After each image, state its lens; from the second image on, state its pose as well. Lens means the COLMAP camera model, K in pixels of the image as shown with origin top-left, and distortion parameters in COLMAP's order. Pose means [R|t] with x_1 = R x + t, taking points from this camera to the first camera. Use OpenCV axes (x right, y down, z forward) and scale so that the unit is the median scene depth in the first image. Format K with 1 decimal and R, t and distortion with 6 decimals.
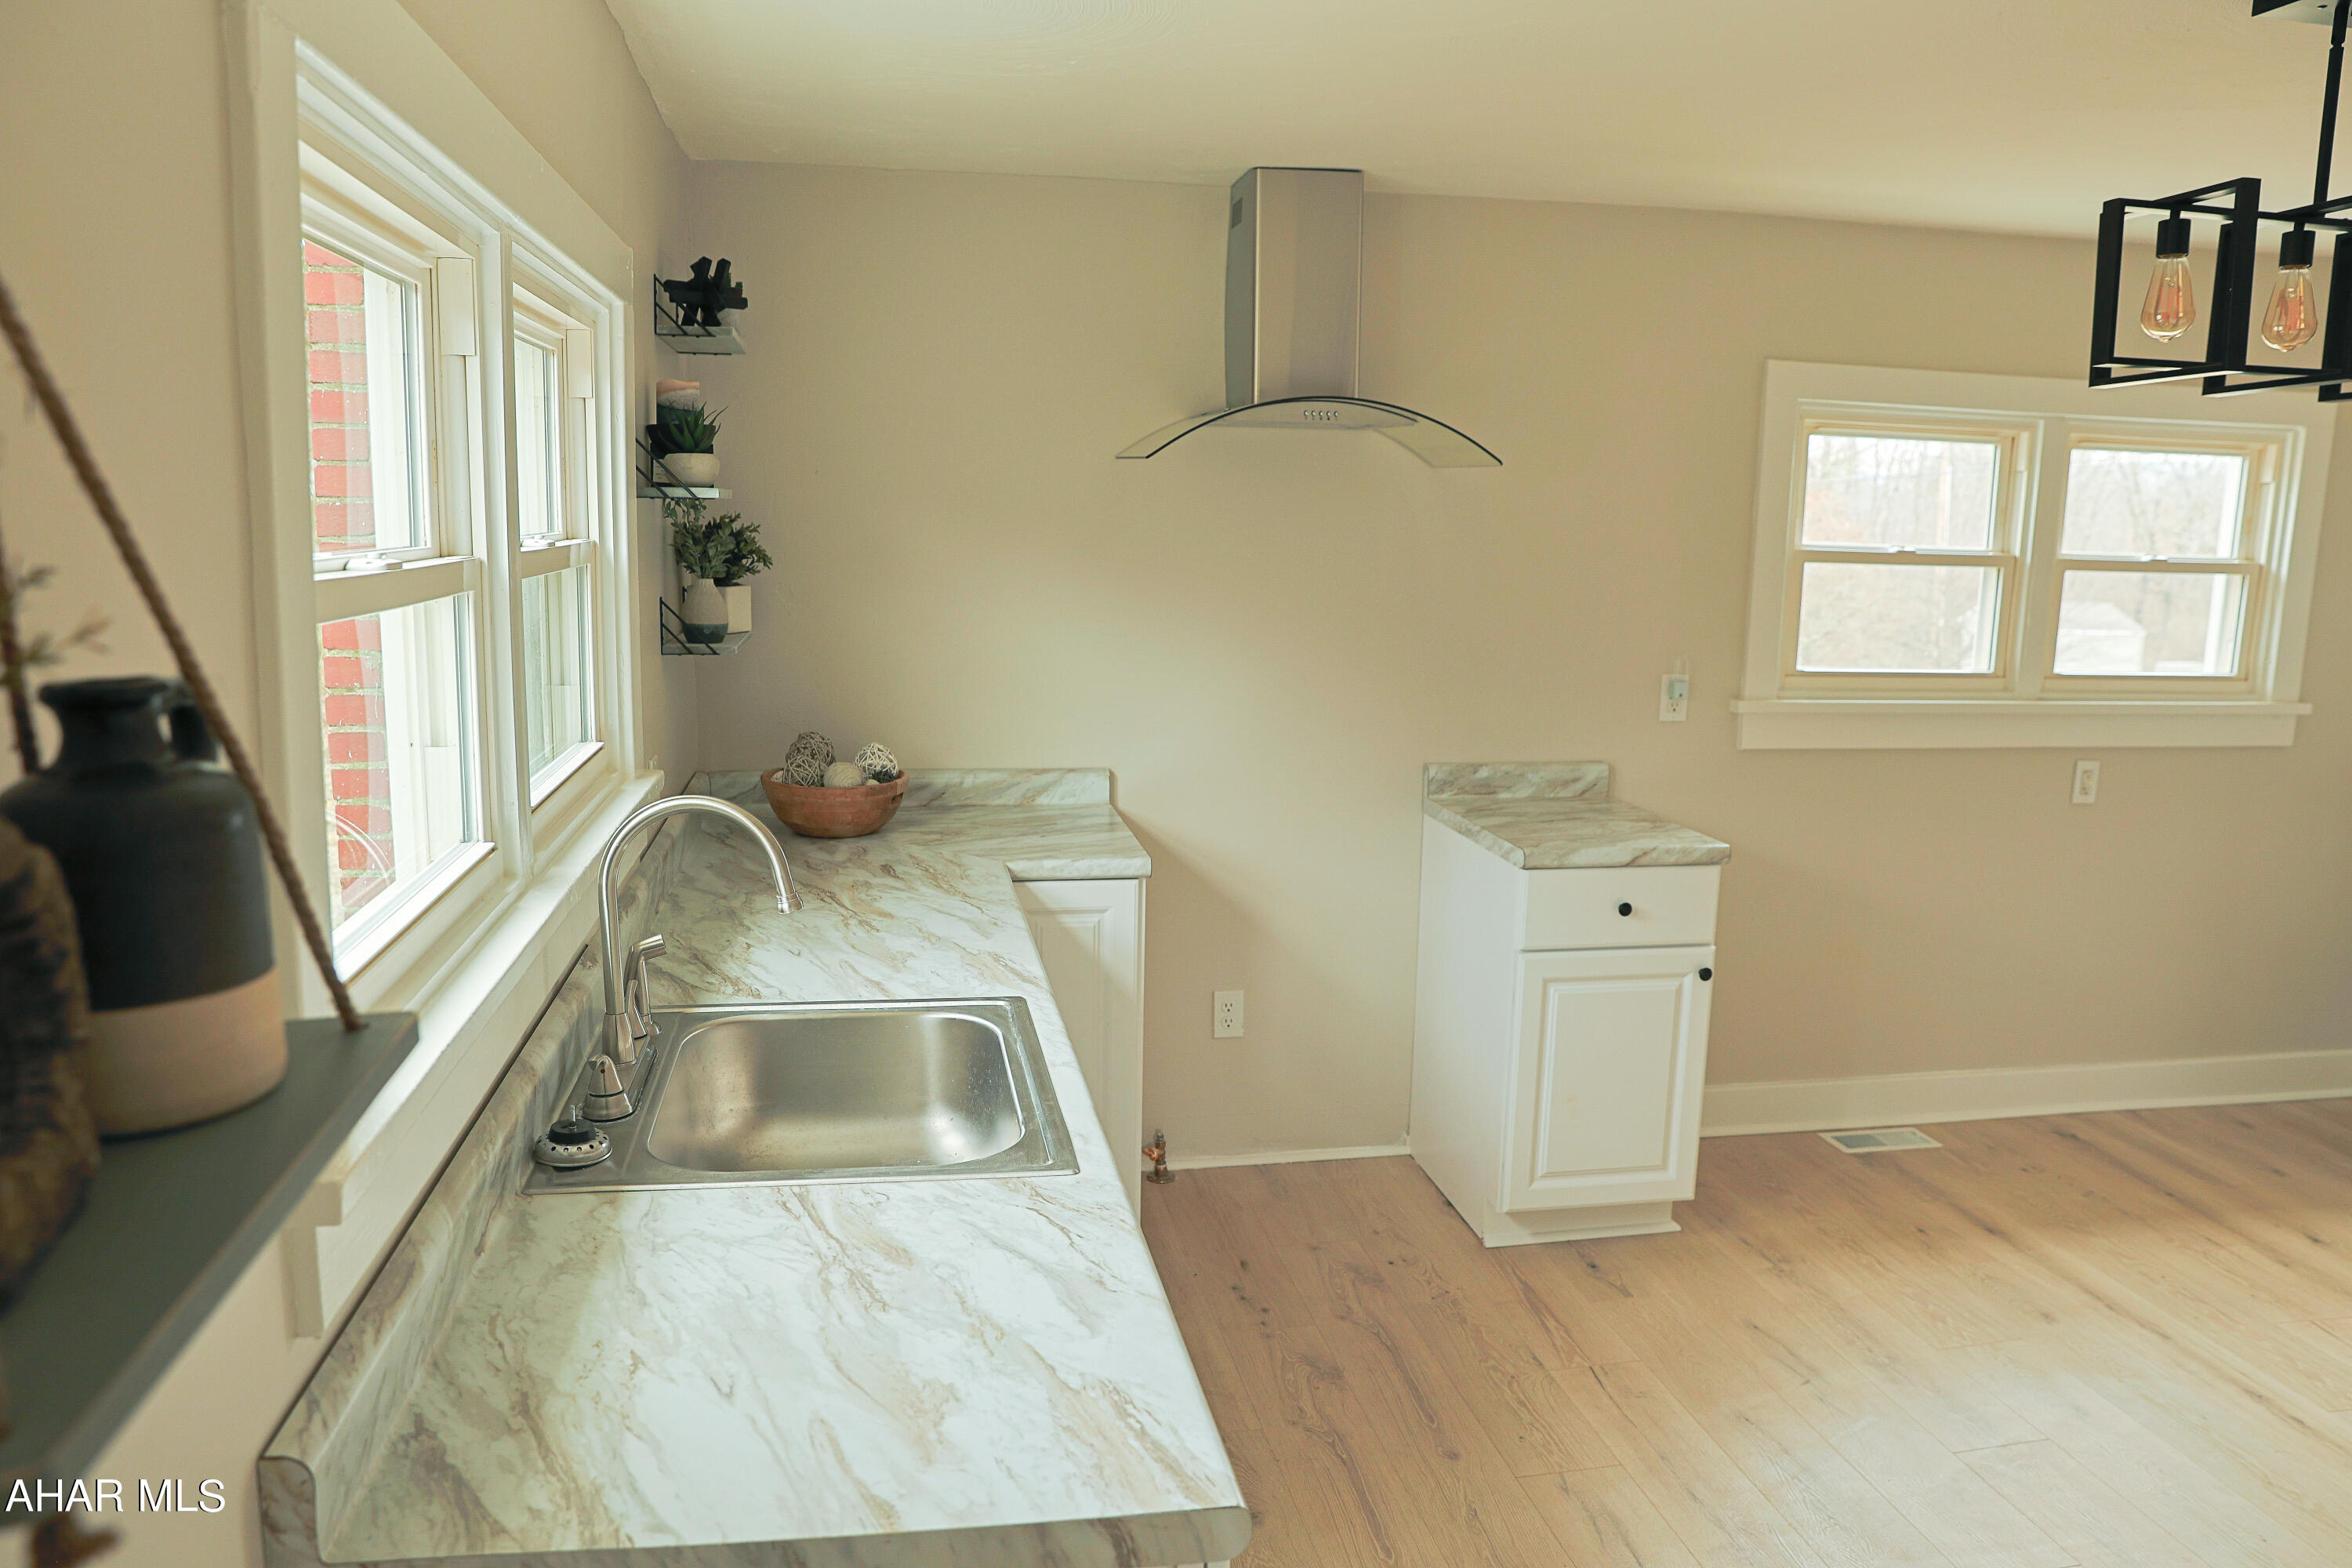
lens RADIAL K [[1696.0, 0, 1168.5], [0, 1696.0, 792.8], [0, 0, 1]] dist [-0.085857, 0.049580]
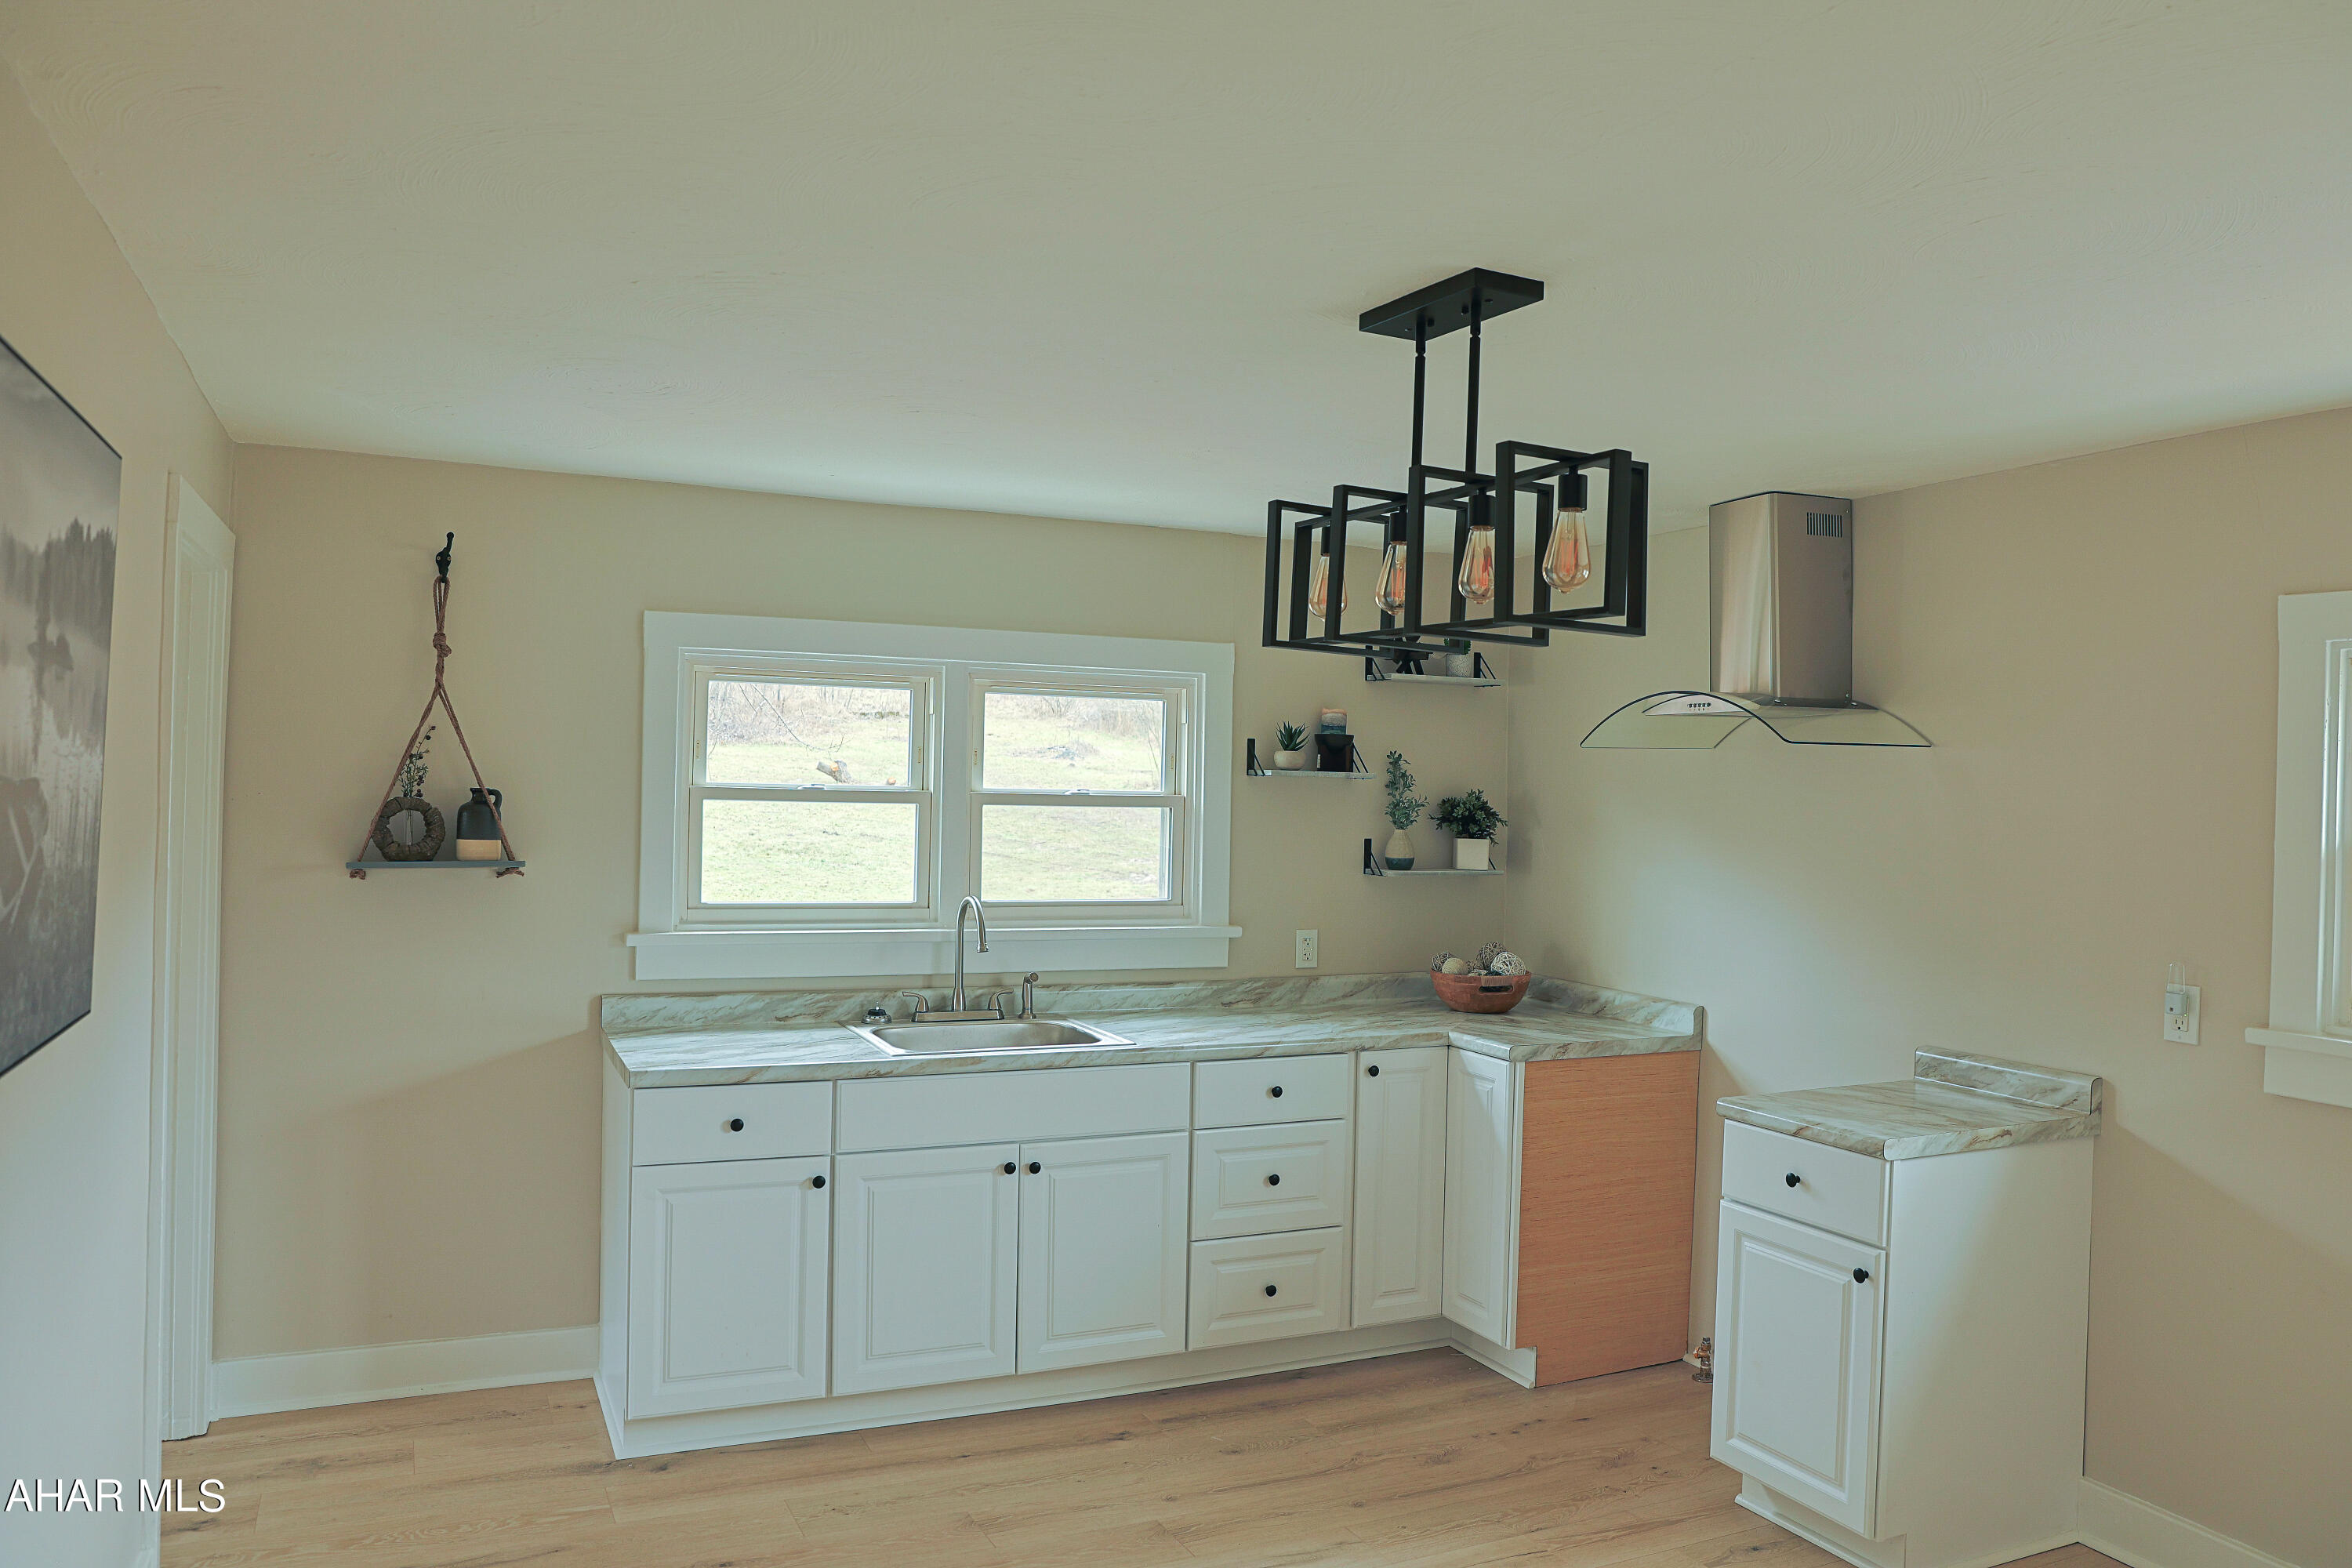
lens RADIAL K [[1696.0, 0, 1154.7], [0, 1696.0, 787.7], [0, 0, 1]] dist [-0.085857, 0.049580]
pose [[0.240679, -0.006446, -0.970583, 1.034865], [-0.178103, 0.982705, -0.050691, -0.037420], [0.954124, 0.185064, 0.235368, 0.338582]]
